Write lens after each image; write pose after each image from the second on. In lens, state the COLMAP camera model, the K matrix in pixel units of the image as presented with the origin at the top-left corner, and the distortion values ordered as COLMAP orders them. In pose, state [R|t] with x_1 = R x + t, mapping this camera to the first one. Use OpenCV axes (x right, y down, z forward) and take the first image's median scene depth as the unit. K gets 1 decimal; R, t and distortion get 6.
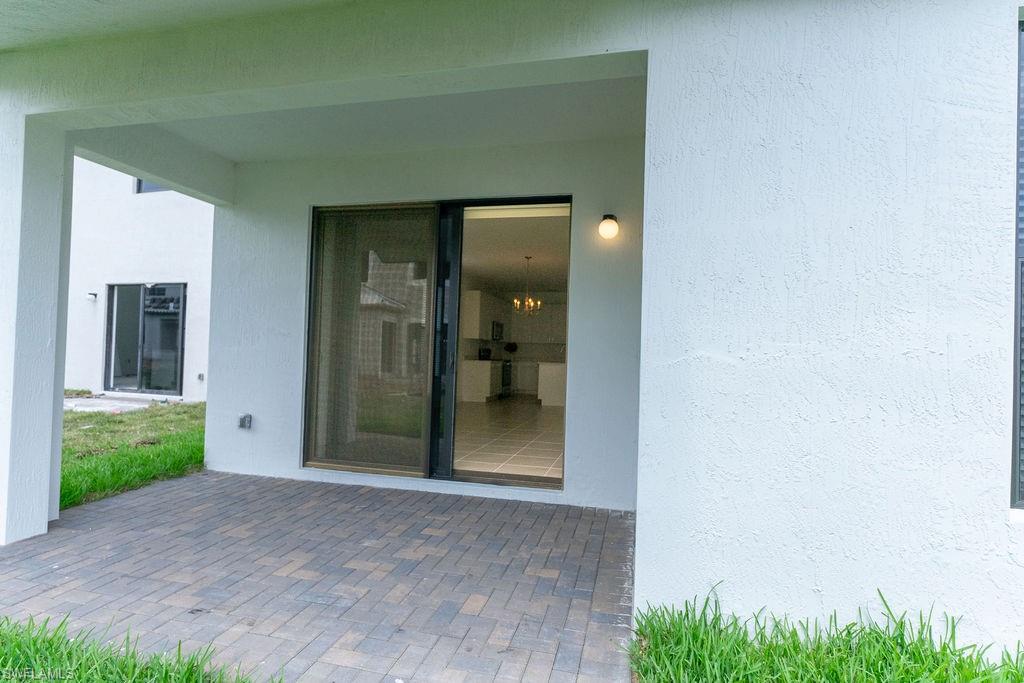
lens RADIAL K [[489.2, 0, 516.3], [0, 489.2, 343.8], [0, 0, 1]] dist [0.003237, 0.000797]
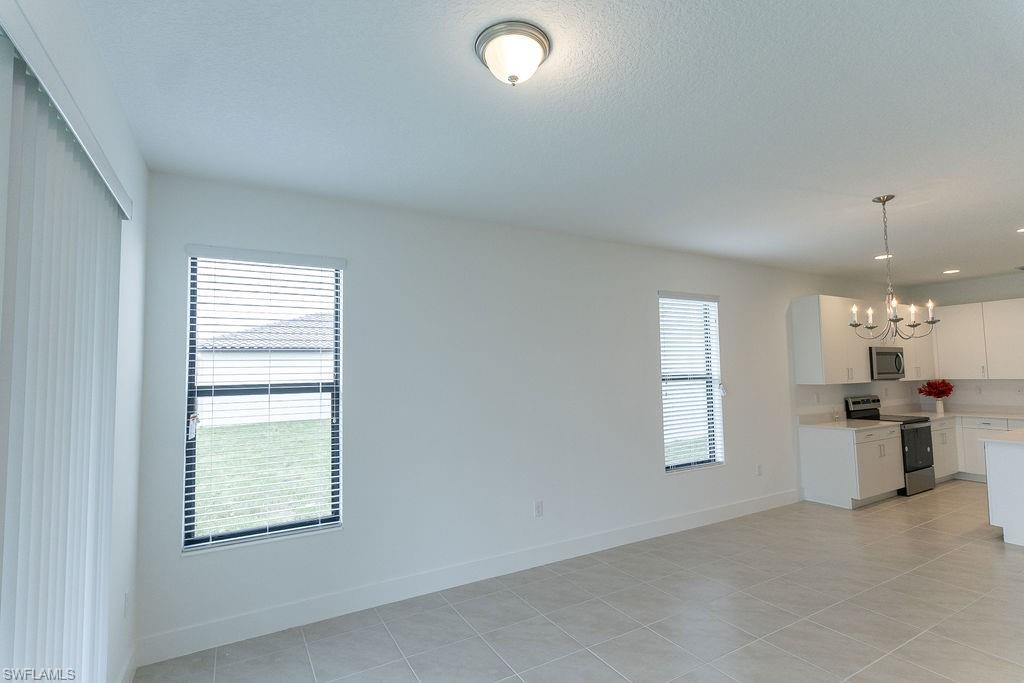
lens RADIAL K [[489.2, 0, 516.3], [0, 489.2, 343.8], [0, 0, 1]] dist [0.003237, 0.000797]
pose [[0.689616, -0.090971, -0.718439, 0.071608], [0.056194, 0.995809, -0.072153, -0.032670], [0.721992, 0.009386, 0.691838, 0.349792]]
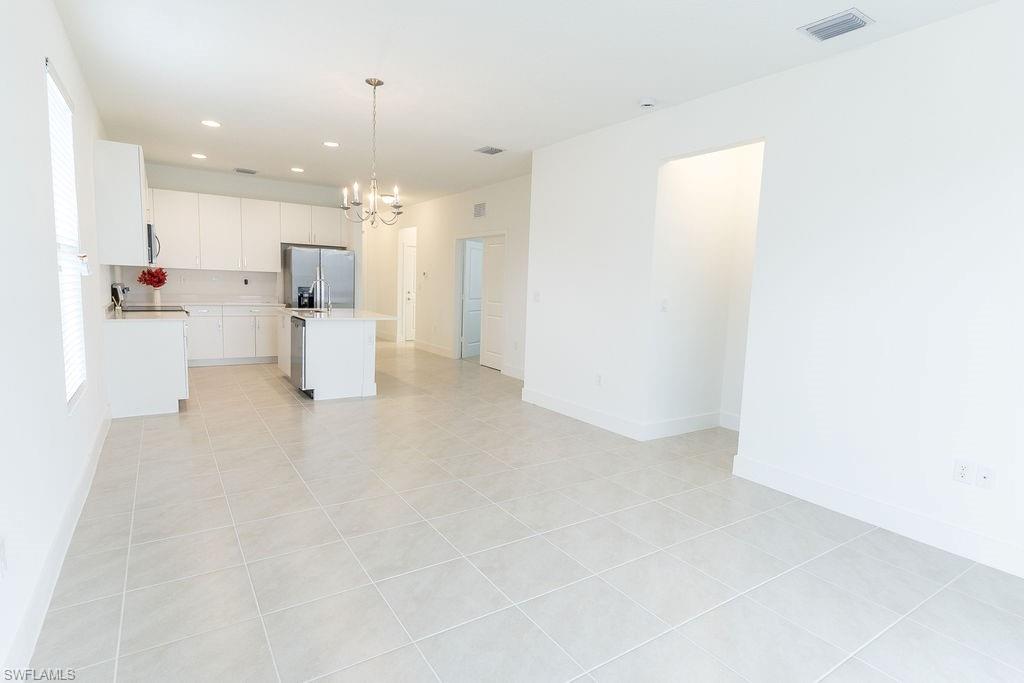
lens RADIAL K [[527.7, 0, 518.5], [0, 527.7, 343.0], [0, 0, 1]] dist [0.001831, 0.000692]
pose [[0.673727, -0.090501, 0.733418, -0.182700], [-0.030451, 0.988230, 0.149916, -0.021286], [-0.738353, -0.123336, 0.663041, 0.416193]]
